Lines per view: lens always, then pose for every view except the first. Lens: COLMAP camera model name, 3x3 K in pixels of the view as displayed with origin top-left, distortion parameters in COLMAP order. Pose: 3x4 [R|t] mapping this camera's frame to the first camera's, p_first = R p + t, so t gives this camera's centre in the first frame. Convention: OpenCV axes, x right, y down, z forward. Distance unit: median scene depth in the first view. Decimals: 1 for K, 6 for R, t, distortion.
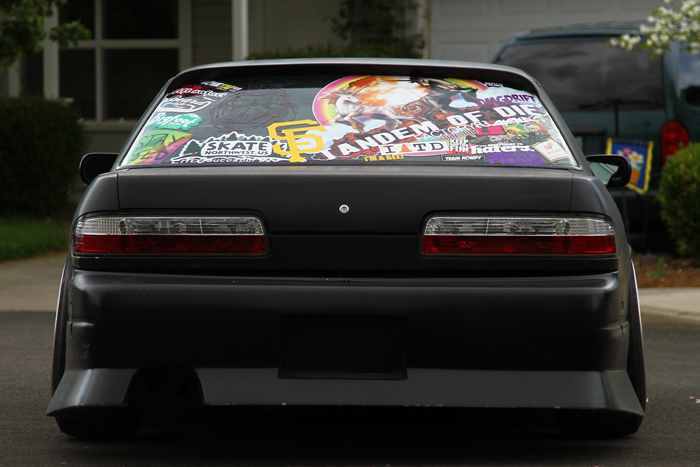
lens RADIAL K [[4015.9, 0, 371.7], [0, 4015.9, 232.5], [0, 0, 1]] dist [0.738068, -7.349205]
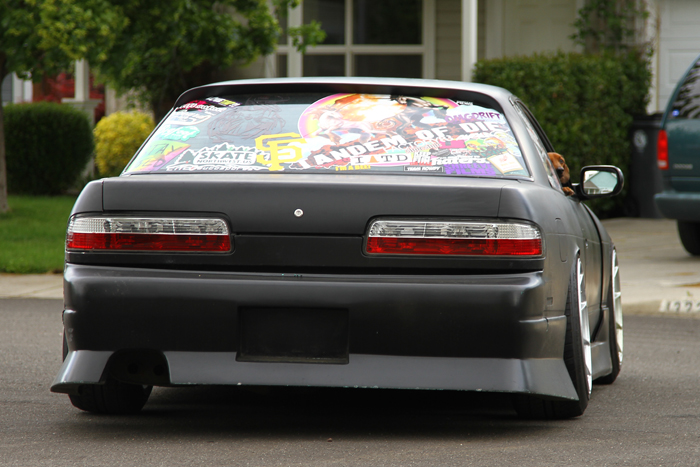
lens RADIAL K [[4015.9, 0, 371.7], [0, 4015.9, 232.5], [0, 0, 1]] dist [0.738068, -7.349205]
pose [[0.995576, 0.012725, -0.093095, 0.112487], [-0.012665, 0.999919, 0.001230, -0.001832], [0.093104, -0.000046, 0.995656, -0.119889]]
